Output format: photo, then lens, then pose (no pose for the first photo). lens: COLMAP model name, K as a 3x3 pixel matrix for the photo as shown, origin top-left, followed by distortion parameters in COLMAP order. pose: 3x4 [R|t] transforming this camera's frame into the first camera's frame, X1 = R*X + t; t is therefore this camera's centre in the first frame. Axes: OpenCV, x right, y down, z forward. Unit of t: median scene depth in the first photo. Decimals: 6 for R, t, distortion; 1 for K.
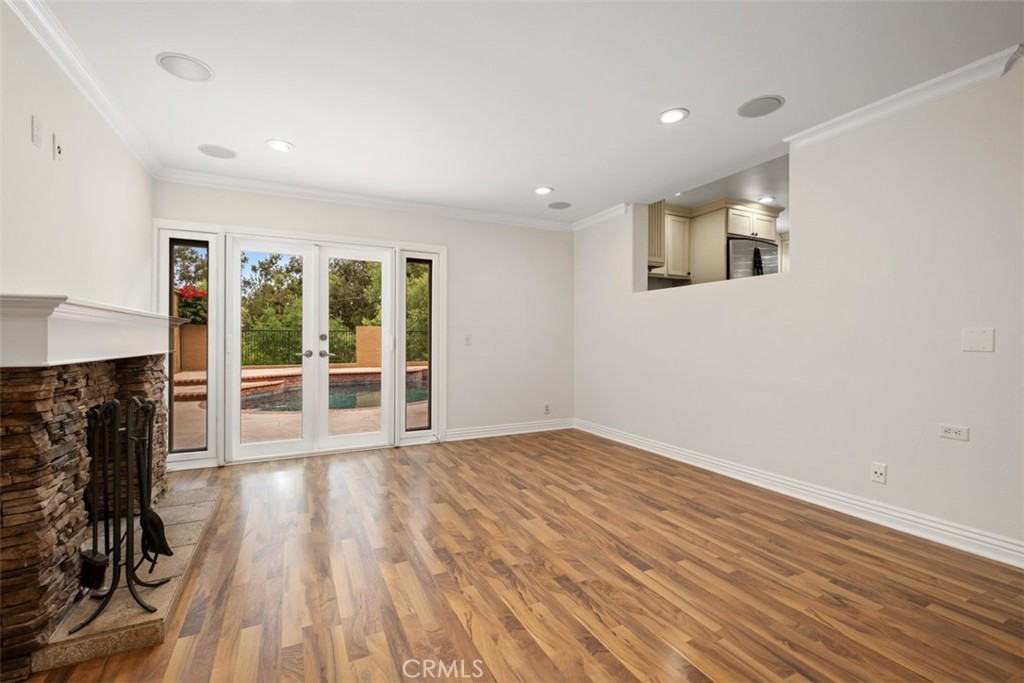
lens RADIAL K [[441.0, 0, 516.1], [0, 441.0, 336.4], [0, 0, 1]] dist [-0.000738, -0.003973]
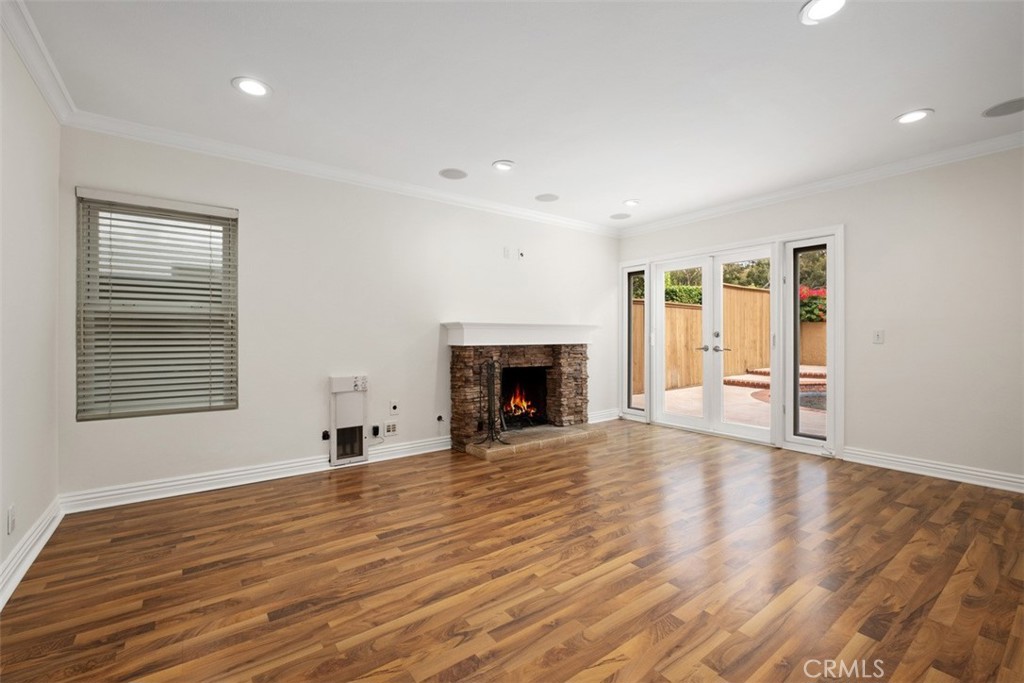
lens RADIAL K [[441.0, 0, 506.0], [0, 441.0, 336.4], [0, 0, 1]] dist [-0.000738, -0.003973]
pose [[0.157607, 0.000412, -0.987502, 0.963920], [0.006912, 0.999975, 0.001521, 0.002072], [0.987478, -0.007065, 0.157600, 0.426142]]
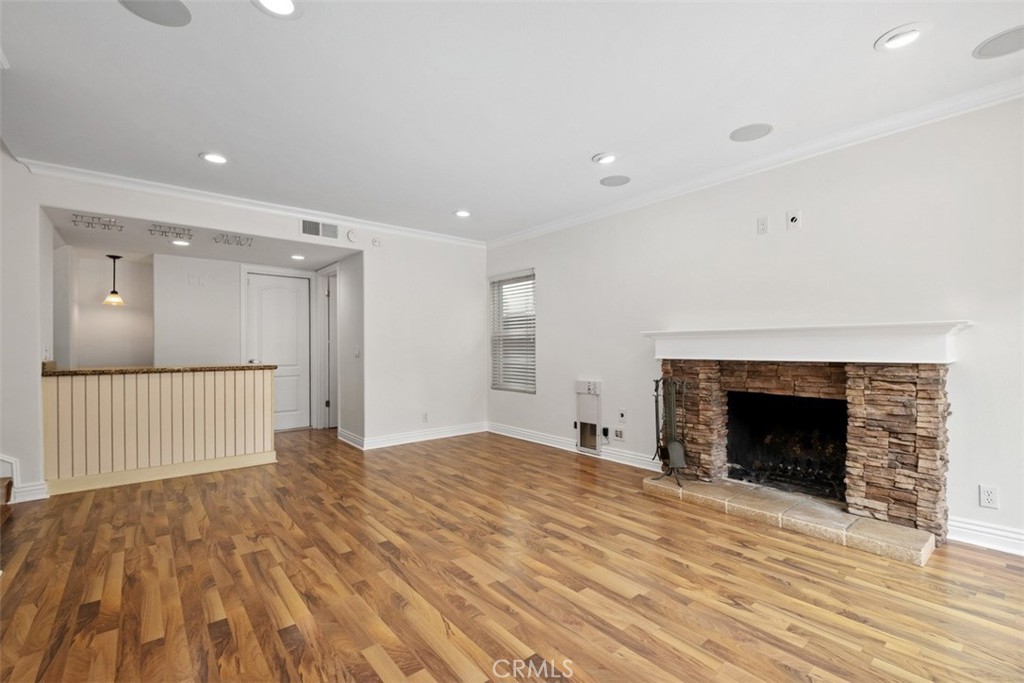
lens RADIAL K [[441.0, 0, 508.6], [0, 441.0, 347.4], [0, 0, 1]] dist [-0.000738, -0.003973]
pose [[-0.977197, 0.004835, -0.212281, 0.168371], [0.006339, 0.999959, -0.006406, 0.006878], [0.212241, -0.007605, -0.977188, 1.740234]]
